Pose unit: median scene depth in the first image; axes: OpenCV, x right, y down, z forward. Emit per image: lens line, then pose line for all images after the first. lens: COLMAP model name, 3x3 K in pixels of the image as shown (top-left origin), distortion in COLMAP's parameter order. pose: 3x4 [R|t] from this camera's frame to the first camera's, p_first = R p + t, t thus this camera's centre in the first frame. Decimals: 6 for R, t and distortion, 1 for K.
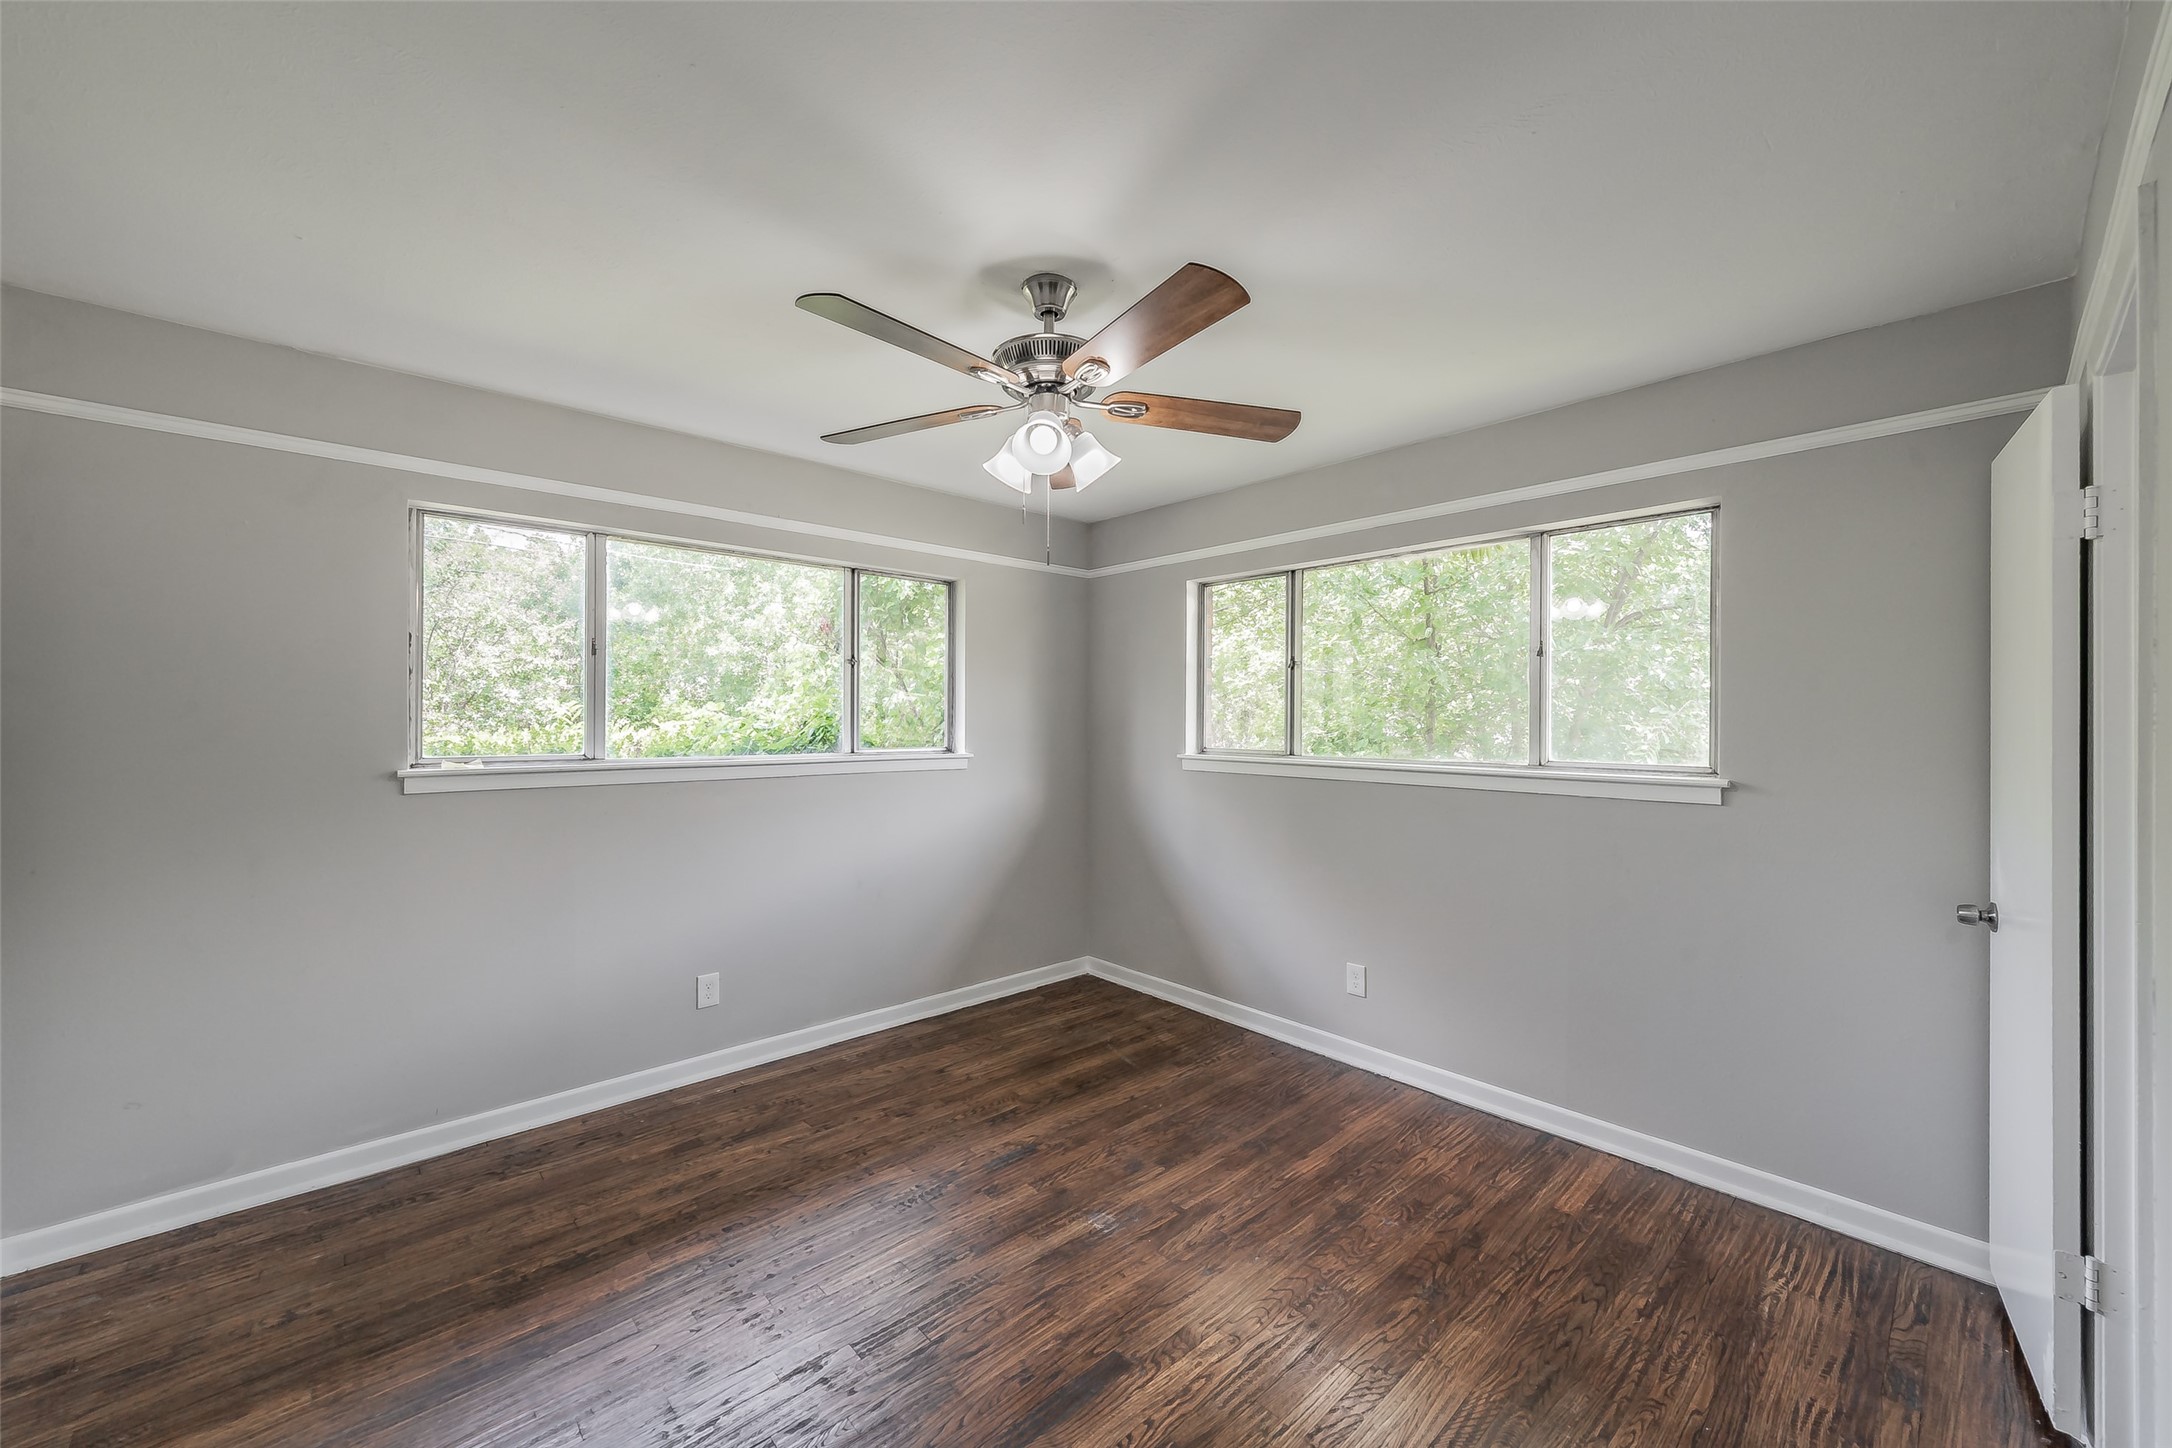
lens RADIAL K [[822.1, 0, 1084.9], [0, 822.1, 719.5], [0, 0, 1]] dist [-0.003012, 0.000756]
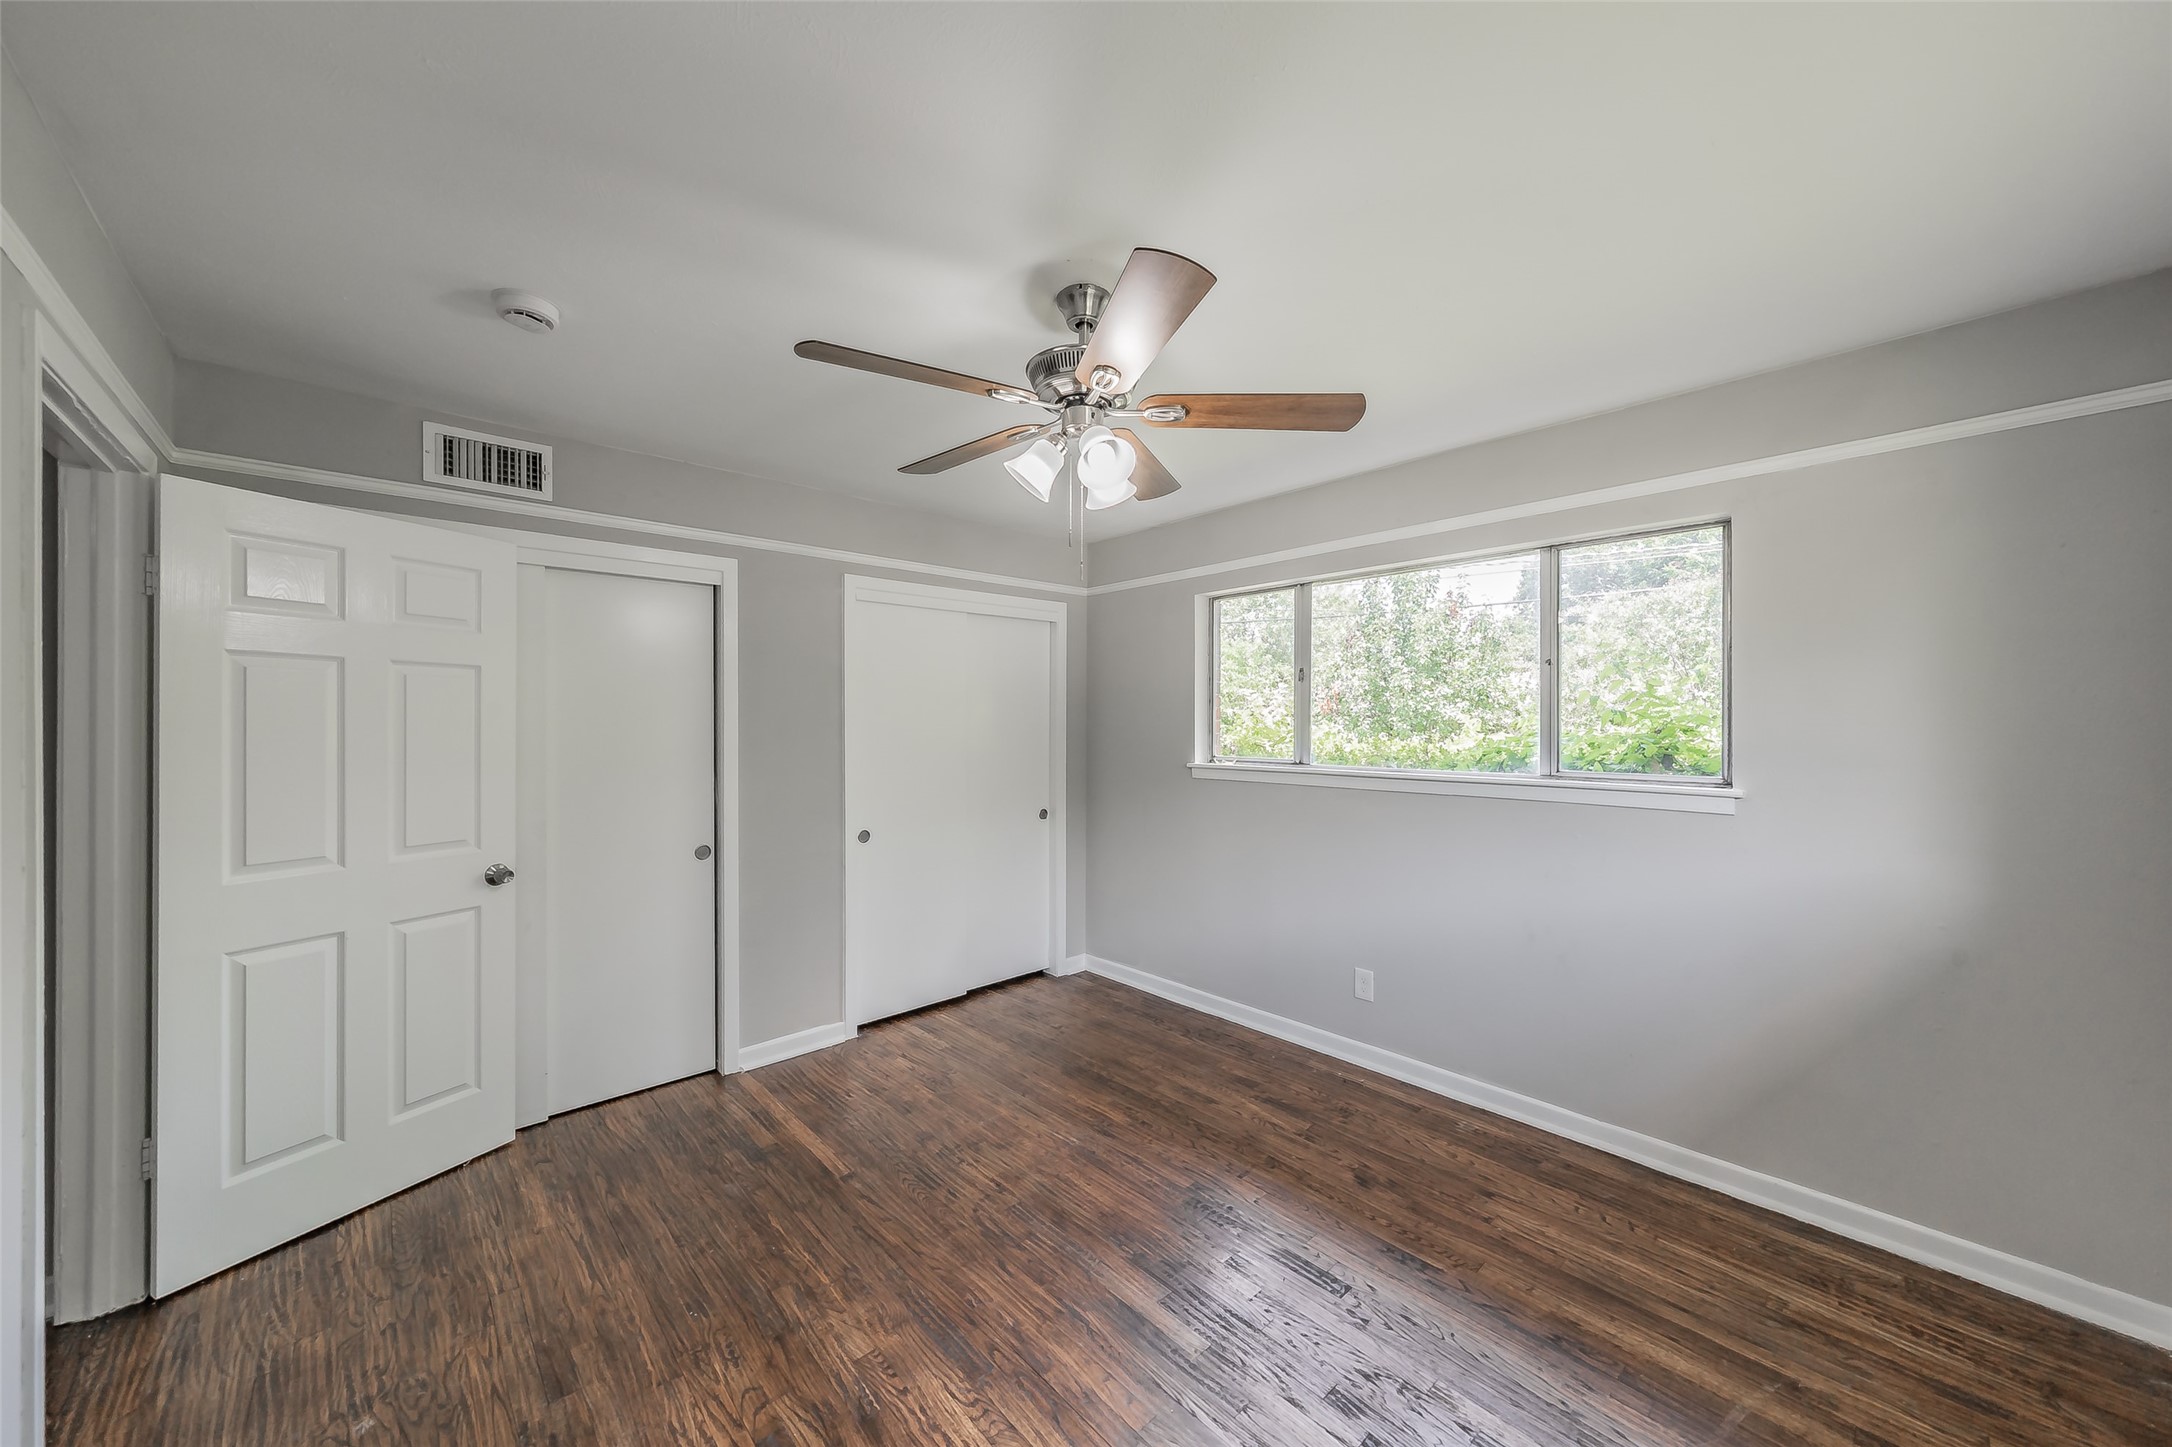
lens RADIAL K [[763.9, 0, 1055.5], [0, 763.9, 720.8], [0, 0, 1]] dist [0.004190, -0.001309]
pose [[-0.022378, -0.009290, -0.999706, 0.655115], [0.002814, 0.999952, -0.009356, -0.005920], [0.999746, -0.003022, -0.022351, 0.738798]]
